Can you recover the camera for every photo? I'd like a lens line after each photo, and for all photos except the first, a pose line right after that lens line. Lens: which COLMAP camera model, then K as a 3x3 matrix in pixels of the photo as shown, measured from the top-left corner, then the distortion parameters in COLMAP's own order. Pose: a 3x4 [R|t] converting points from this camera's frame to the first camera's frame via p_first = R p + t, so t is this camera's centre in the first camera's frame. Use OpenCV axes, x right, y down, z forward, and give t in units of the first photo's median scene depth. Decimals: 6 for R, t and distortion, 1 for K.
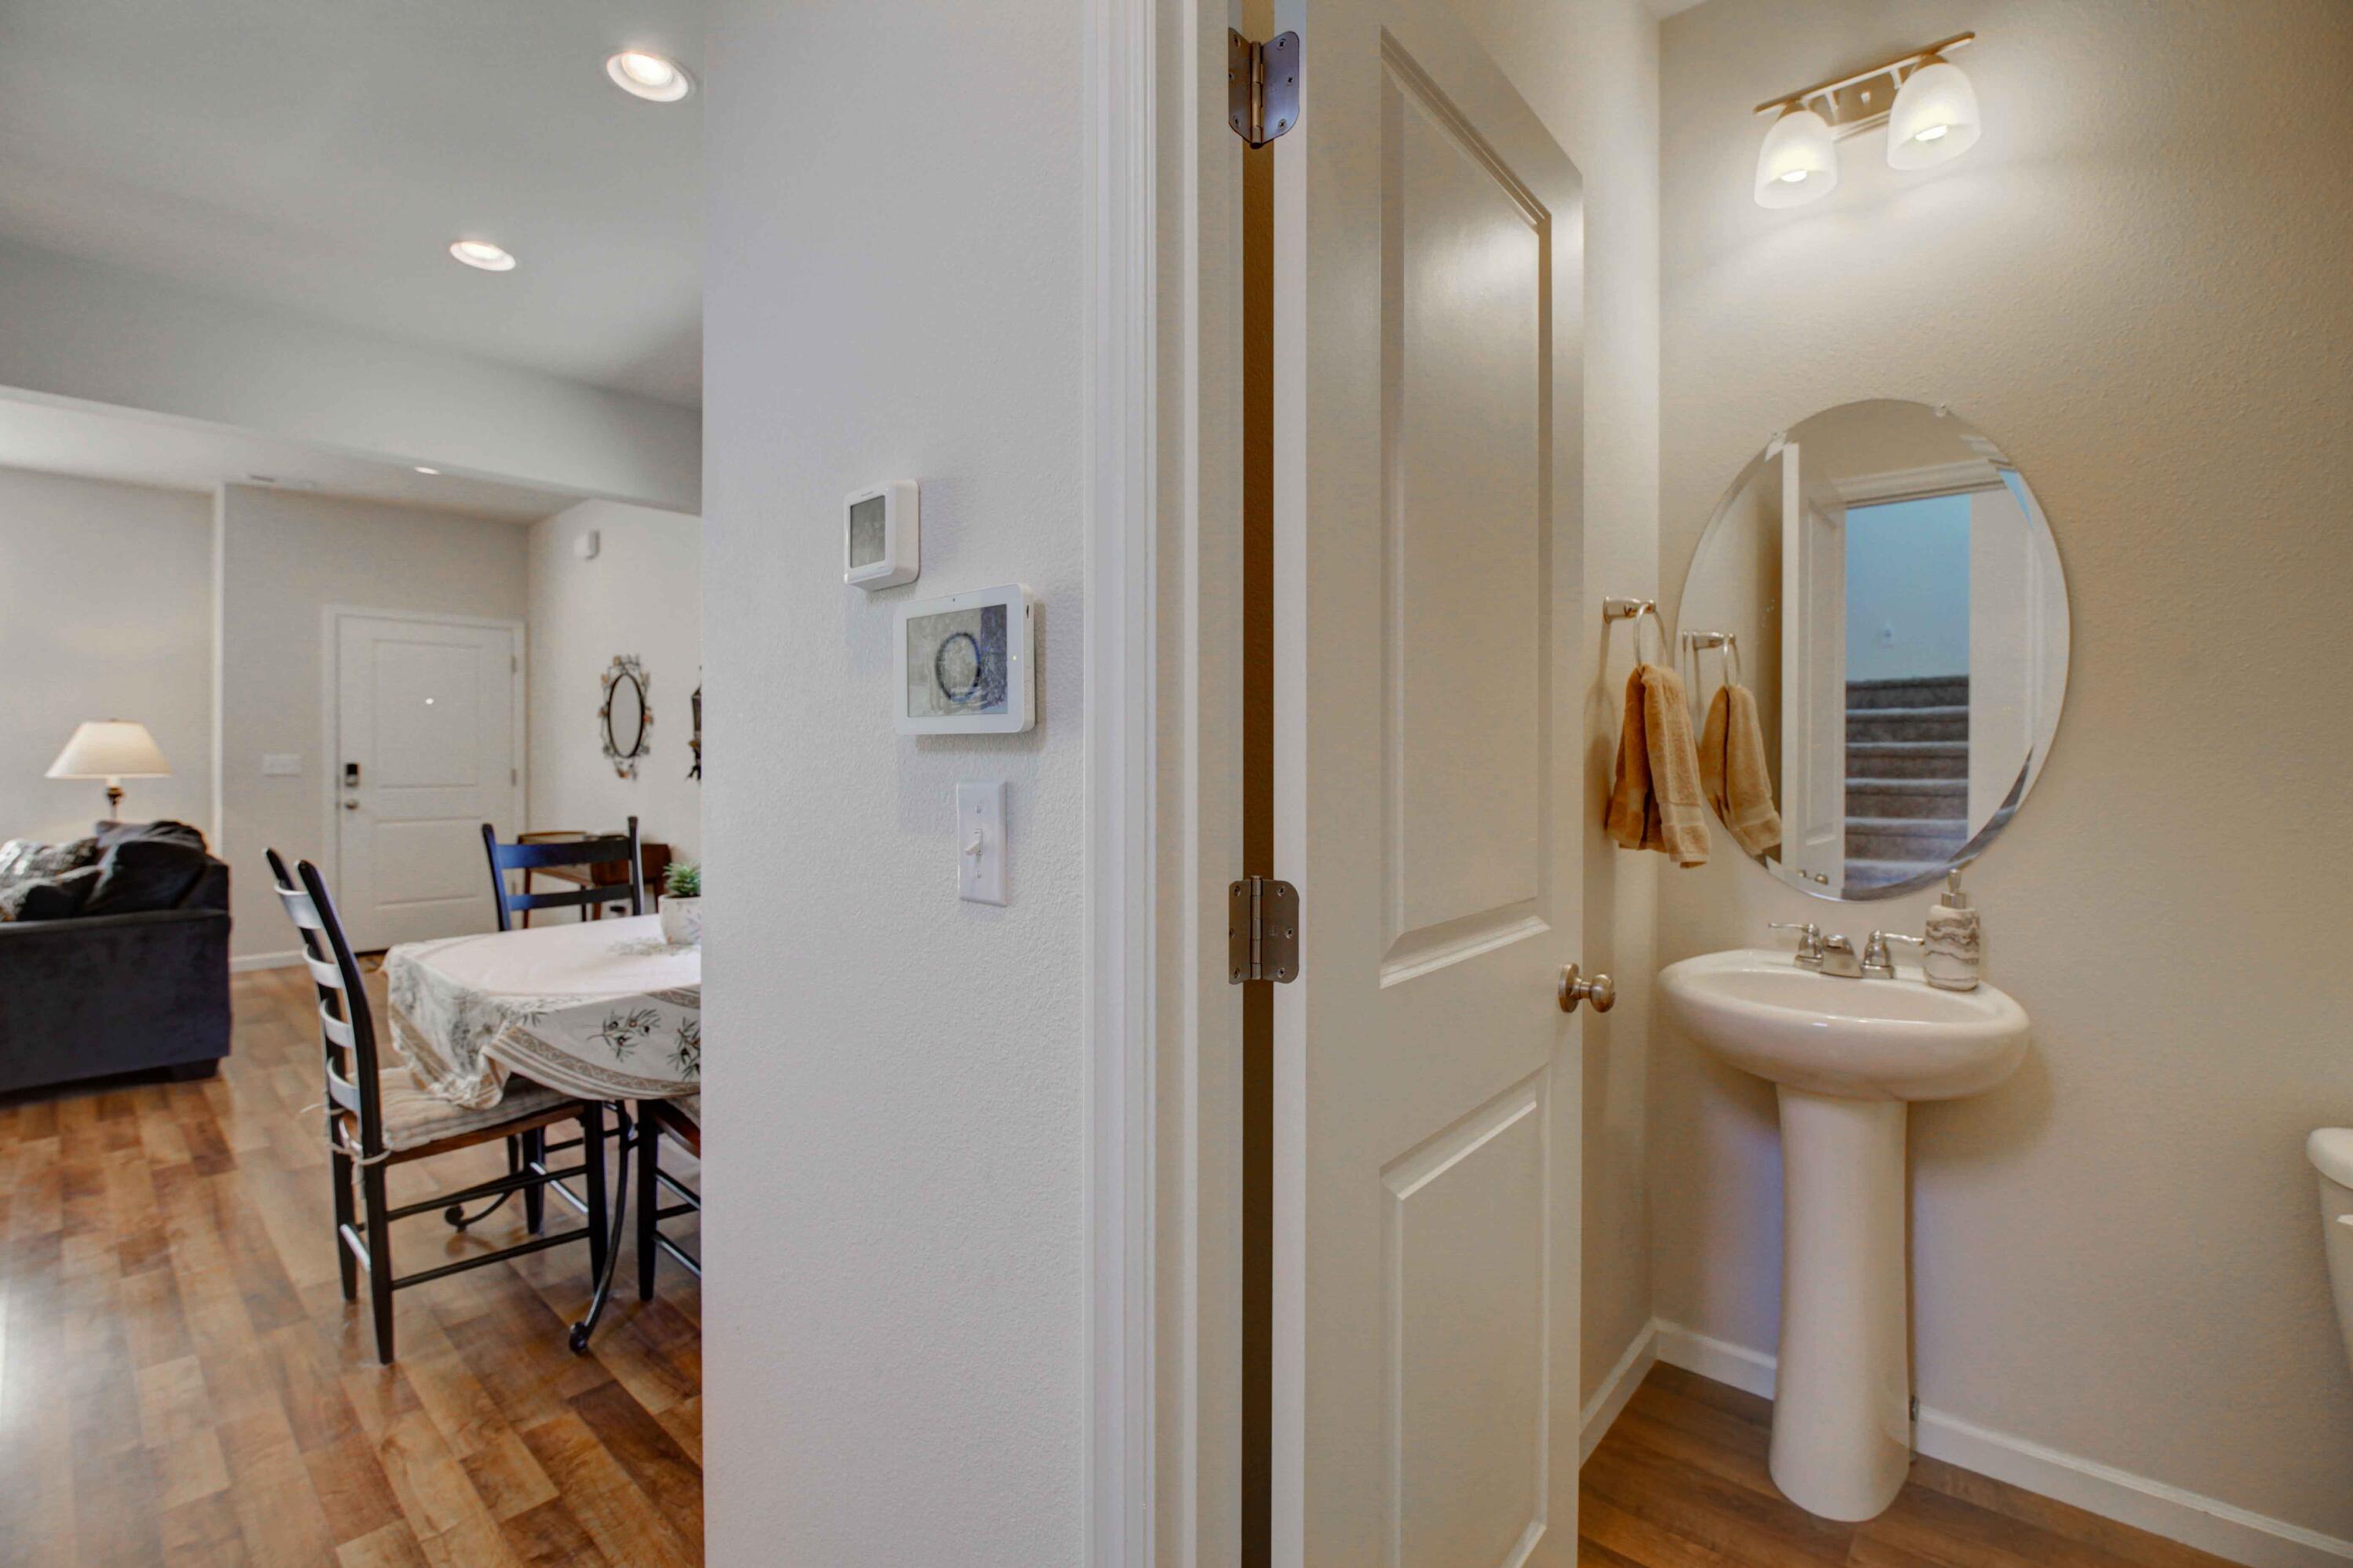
lens RADIAL K [[999.1, 0, 1171.6], [0, 999.1, 751.9], [0, 0, 1]] dist [-0.000314, -0.009982]
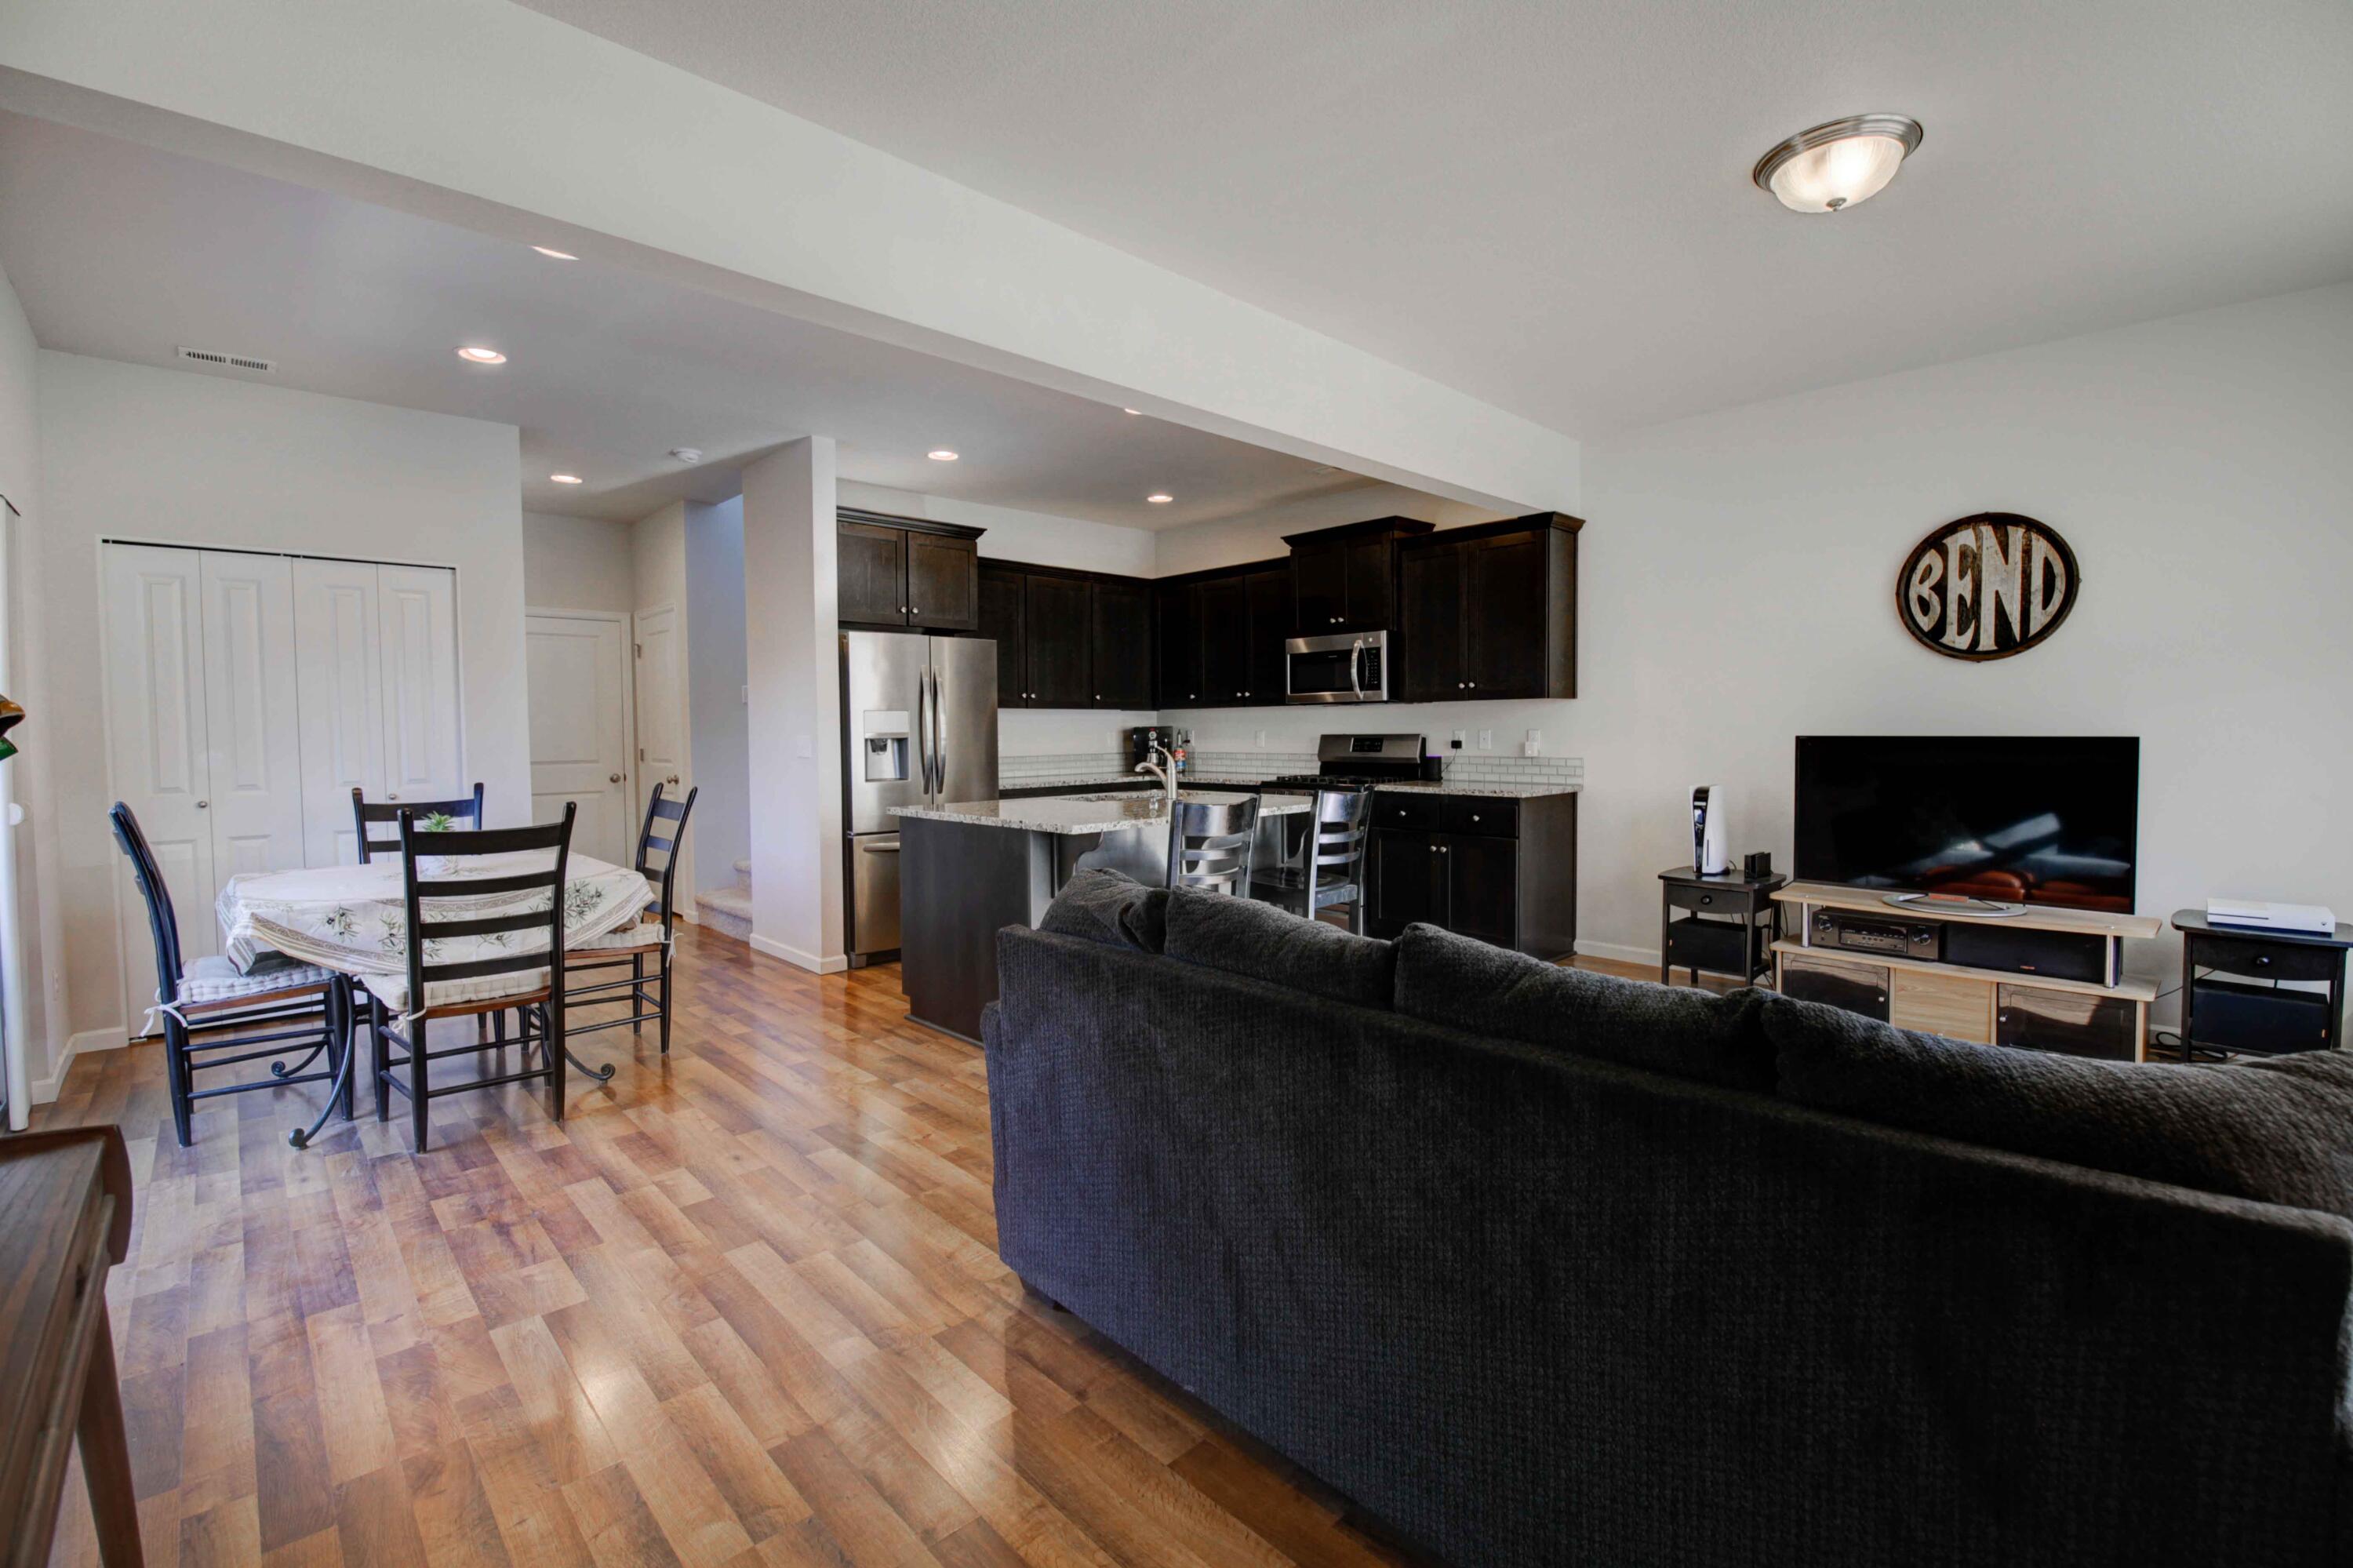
lens RADIAL K [[1014.8, 0, 1174.8], [0, 1014.8, 765.3], [0, 0, 1]] dist [-0.001749, -0.011074]
pose [[-0.995601, 0.001911, 0.093678, -0.928823], [0.005285, 0.999346, 0.035778, 0.001175], [-0.093548, 0.036116, -0.994959, 1.310413]]
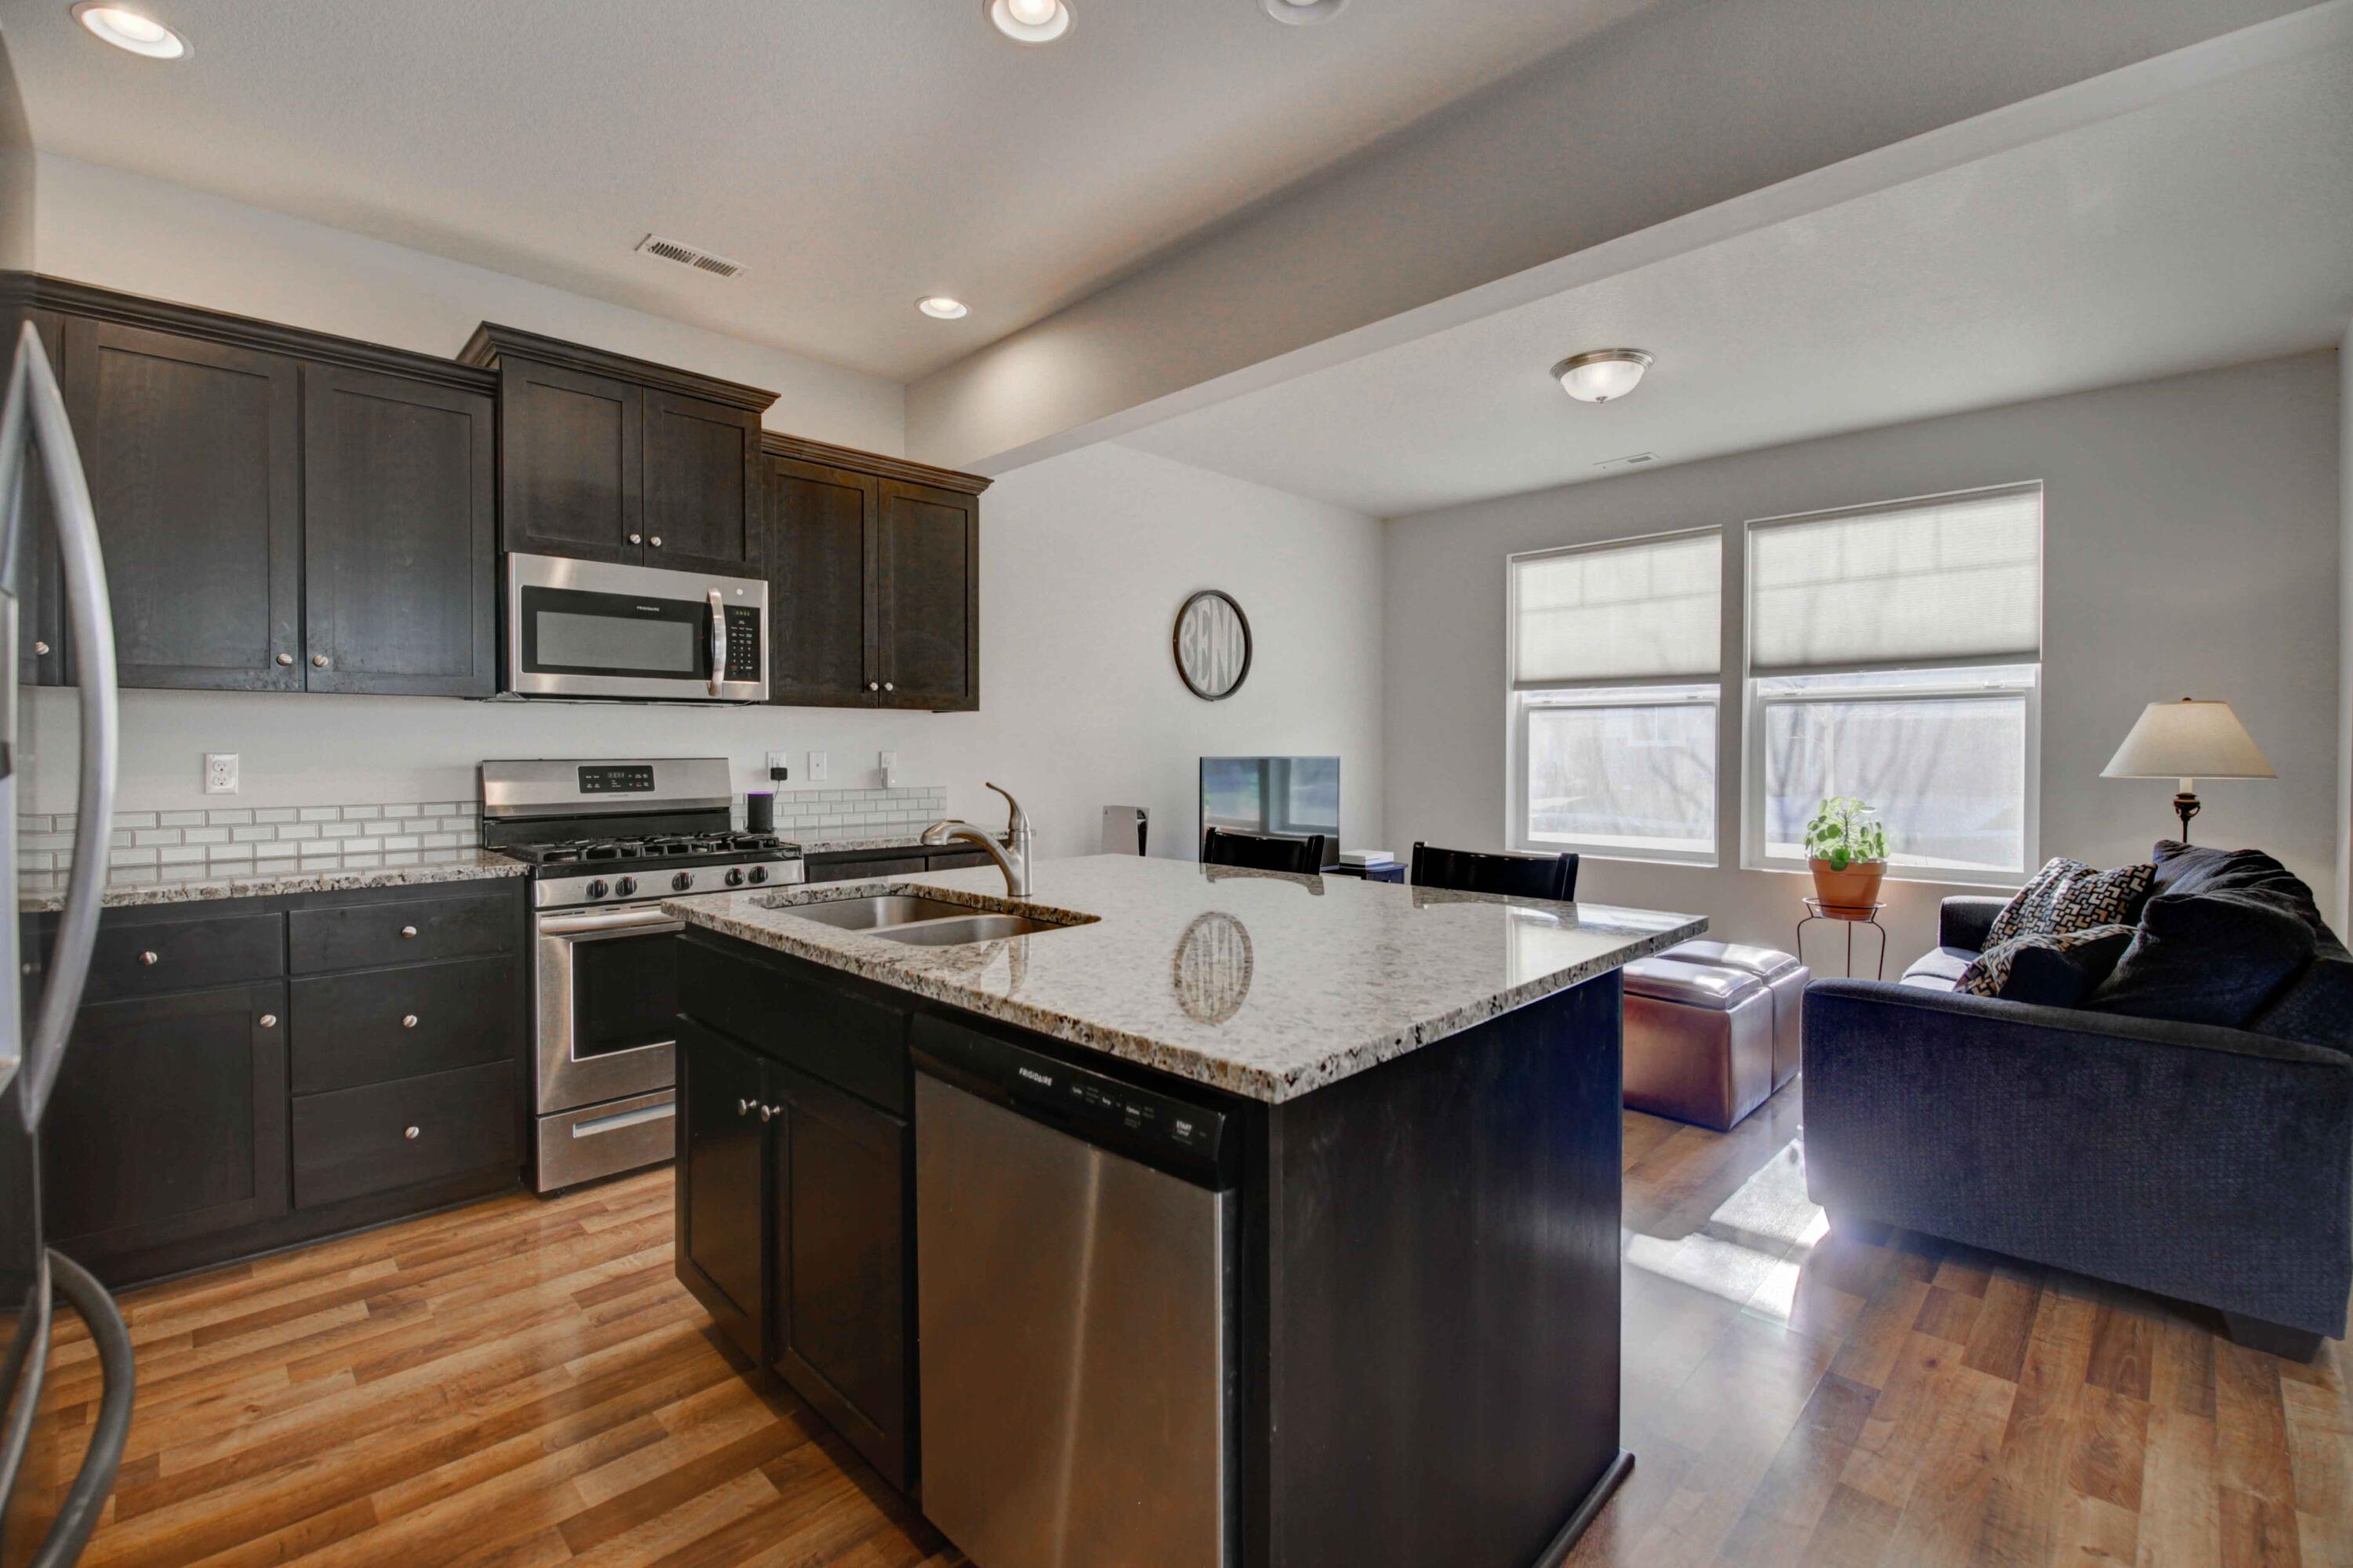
lens RADIAL K [[1014.8, 0, 1174.8], [0, 1014.8, 765.3], [0, 0, 1]] dist [-0.001749, -0.011074]
pose [[-0.067856, 0.012536, -0.997616, -0.350033], [0.001766, 0.999921, 0.012445, 0.005774], [0.997694, -0.000918, -0.067873, 0.369269]]
